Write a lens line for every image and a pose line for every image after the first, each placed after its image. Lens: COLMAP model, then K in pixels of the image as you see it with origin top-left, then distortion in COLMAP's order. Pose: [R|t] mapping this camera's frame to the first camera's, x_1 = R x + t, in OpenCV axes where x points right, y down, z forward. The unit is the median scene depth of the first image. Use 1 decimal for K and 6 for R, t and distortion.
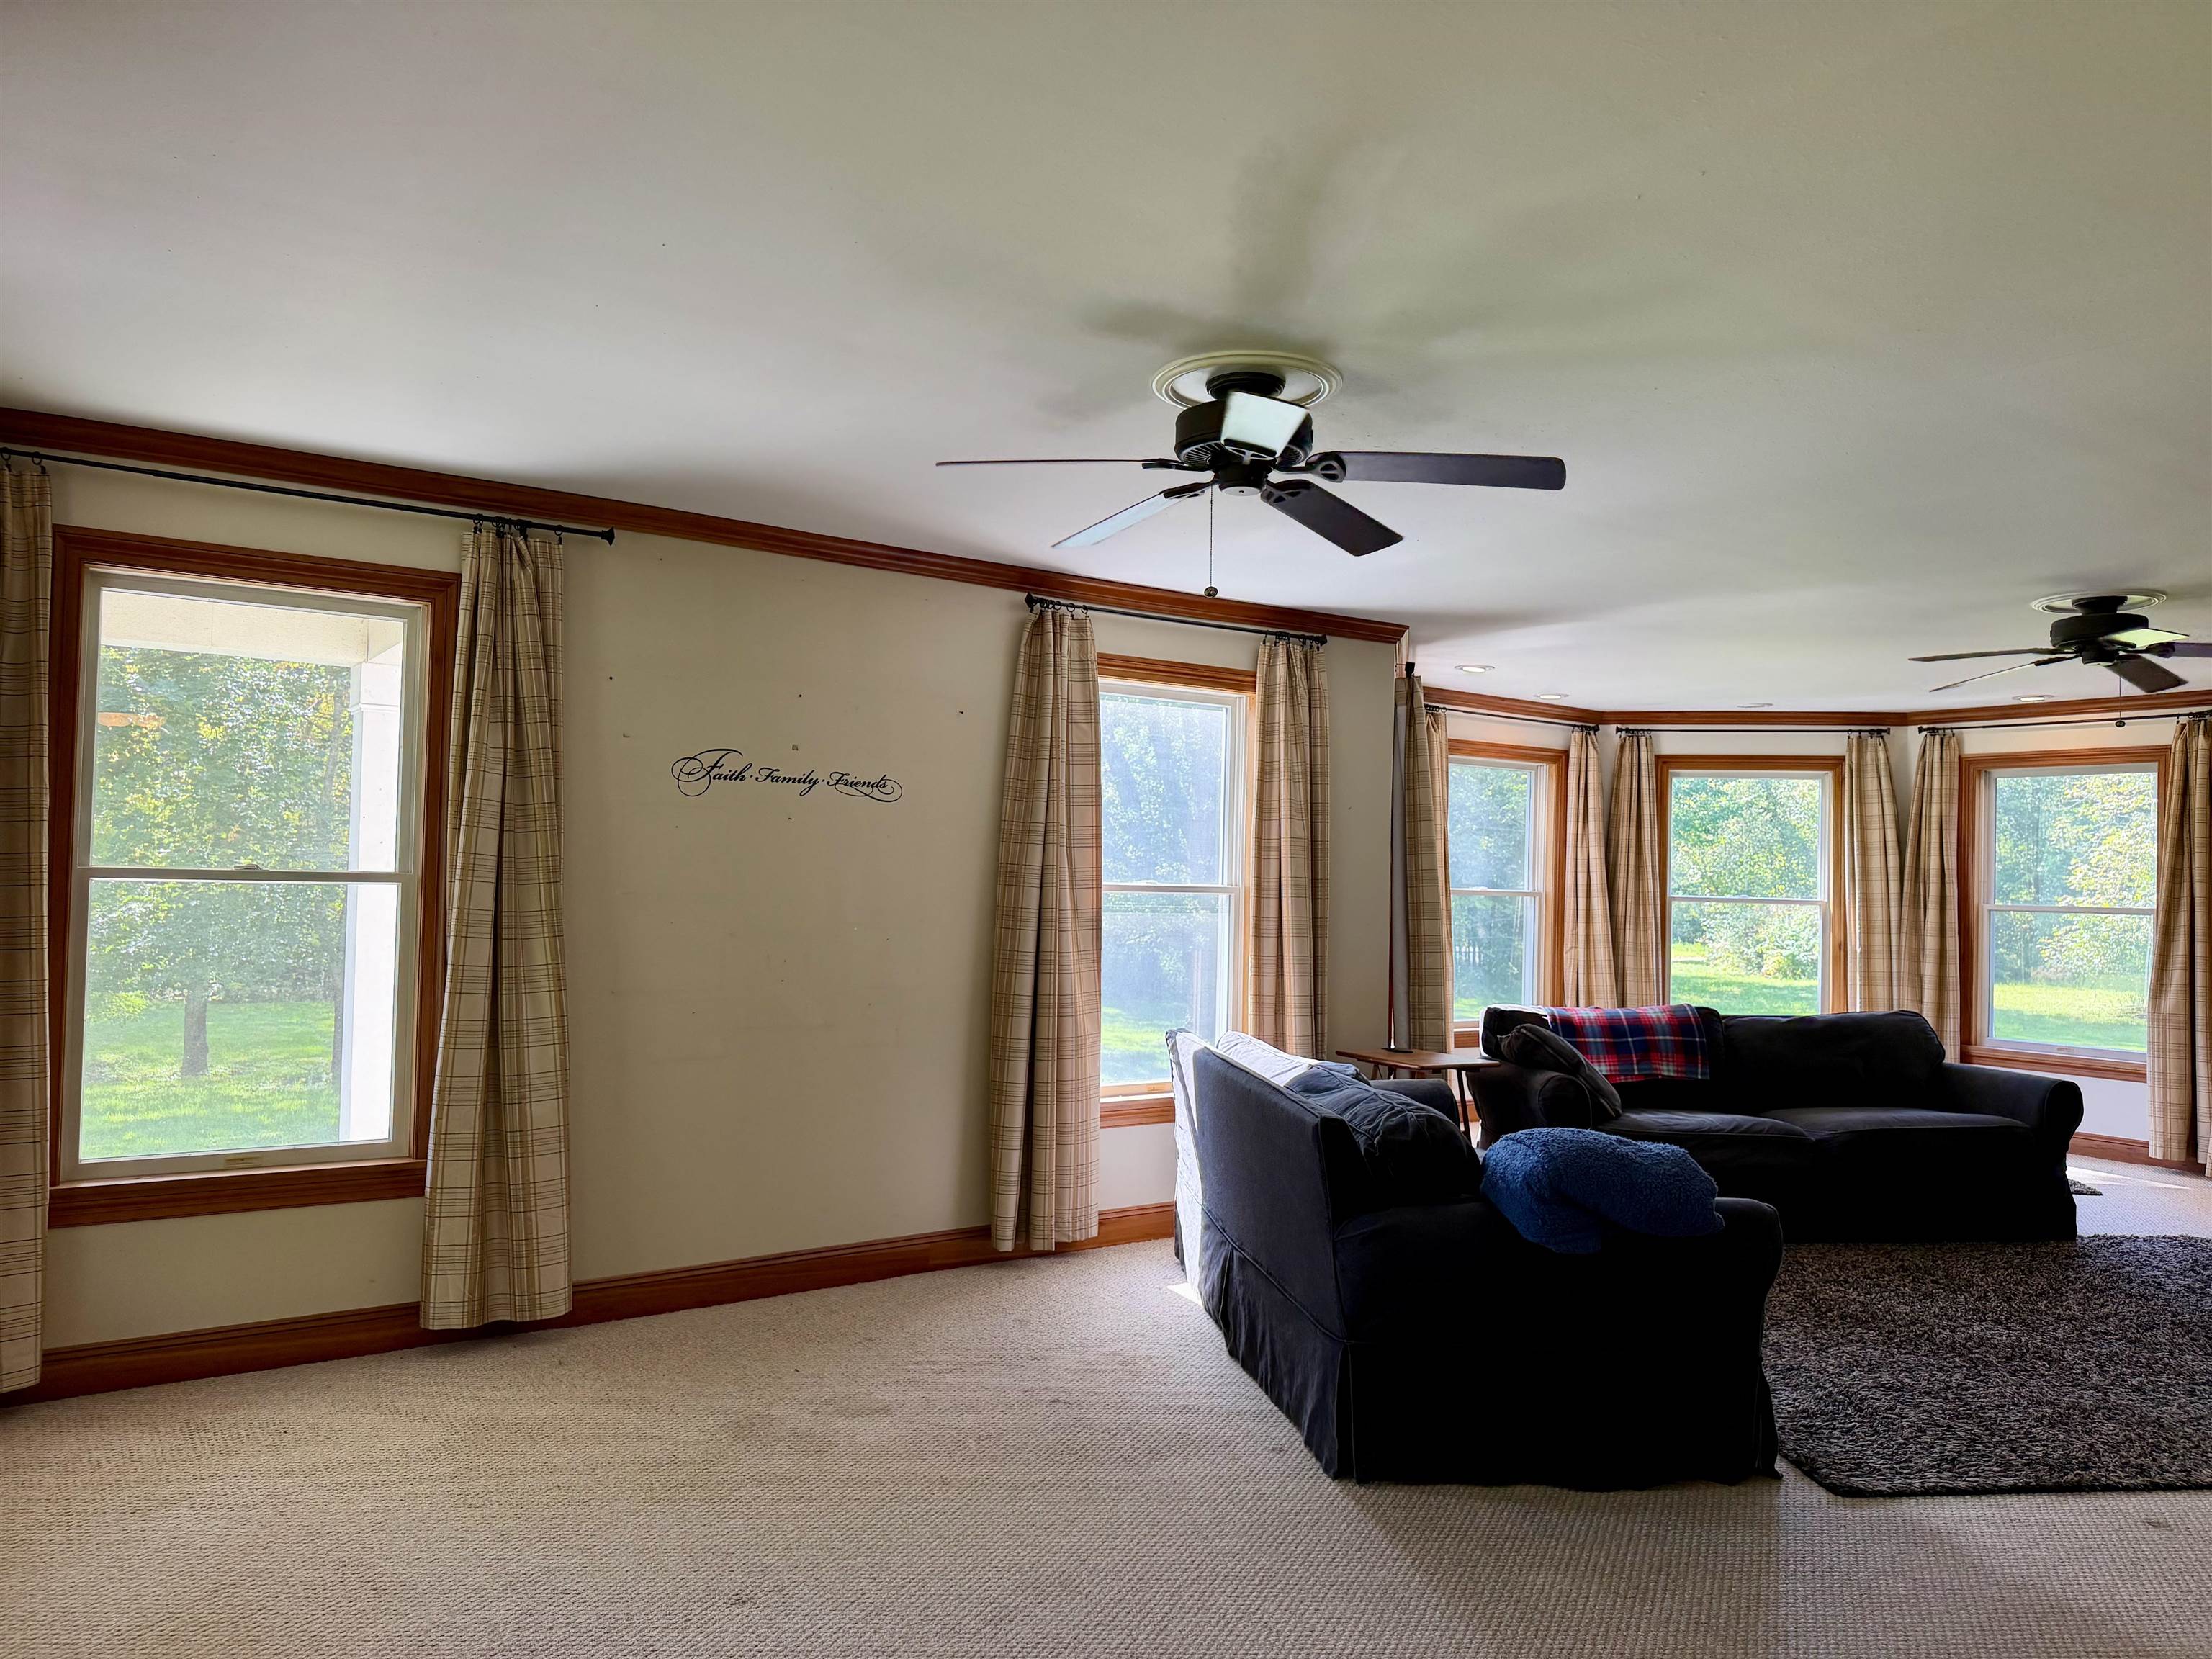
lens RADIAL K [[1552.7, 0, 1027.1], [0, 1552.7, 835.2], [0, 0, 1]] dist [0.003682, -0.039901]
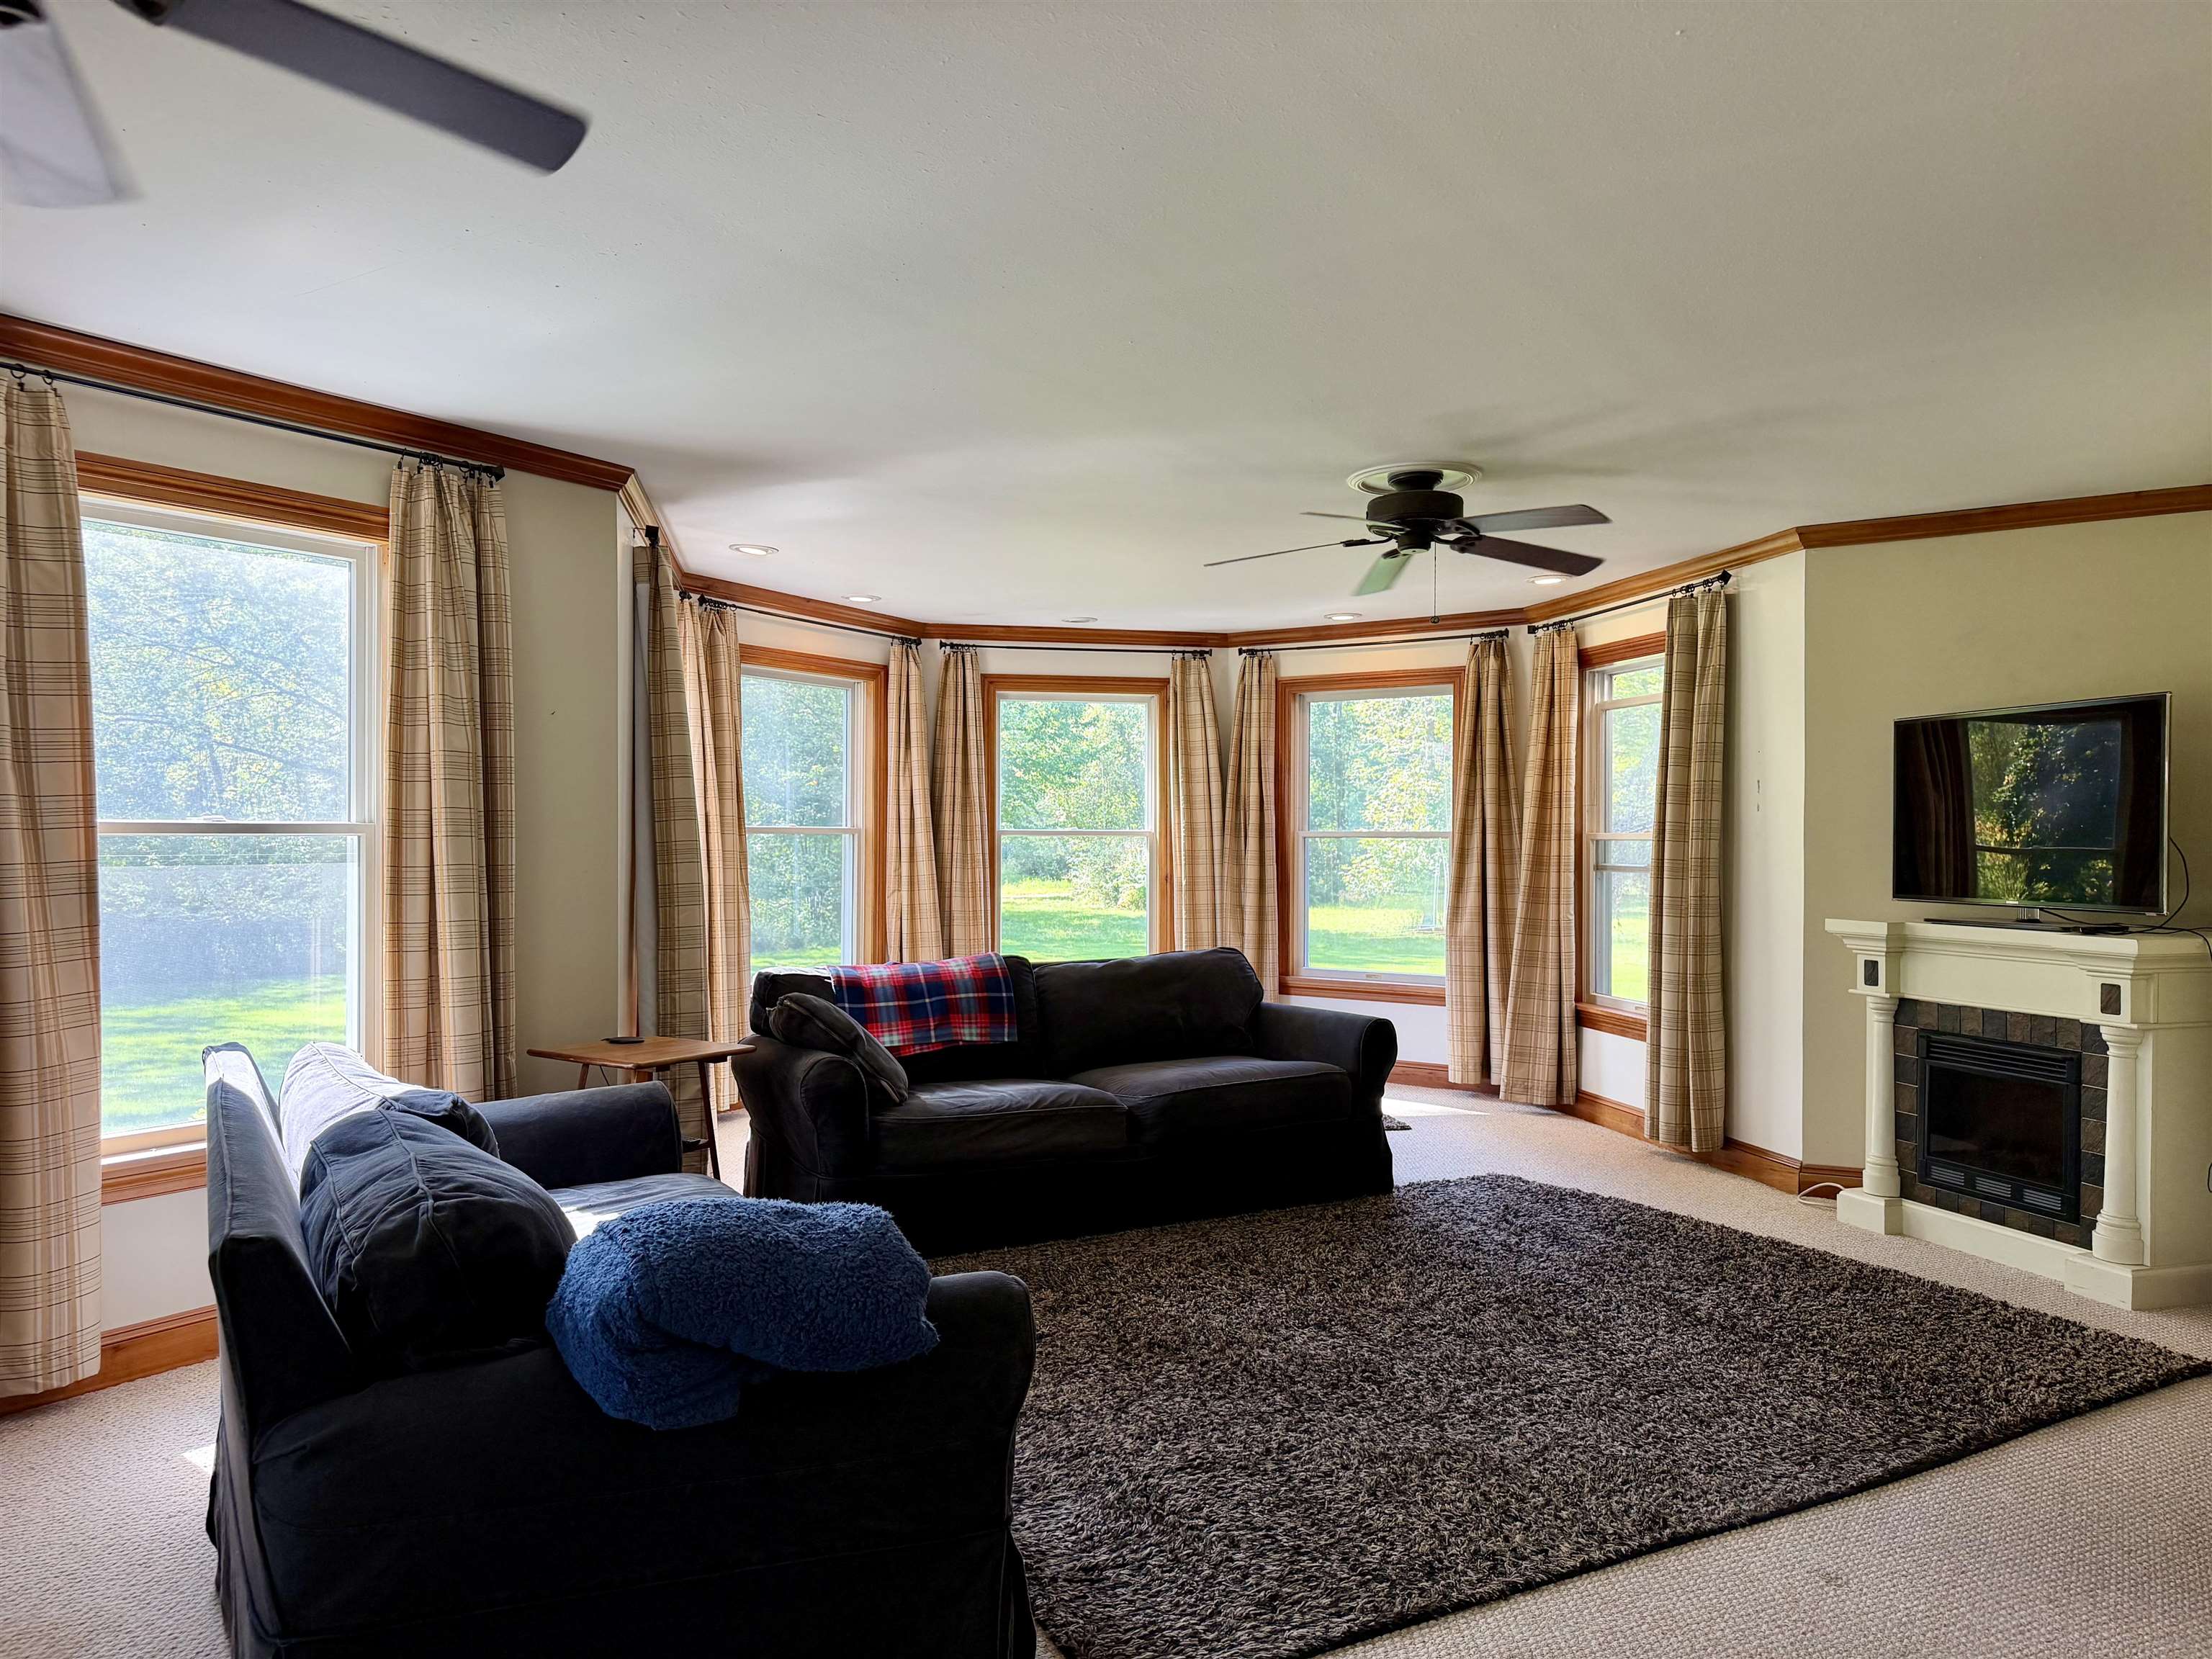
lens RADIAL K [[1554.4, 0, 1106.6], [0, 1554.4, 845.8], [0, 0, 1]] dist [0.171279, -0.274267]
pose [[0.907940, -0.025296, 0.418335, 0.108208], [0.008419, 0.999076, 0.042141, 0.012816], [-0.419015, -0.034739, 0.907315, 0.175270]]
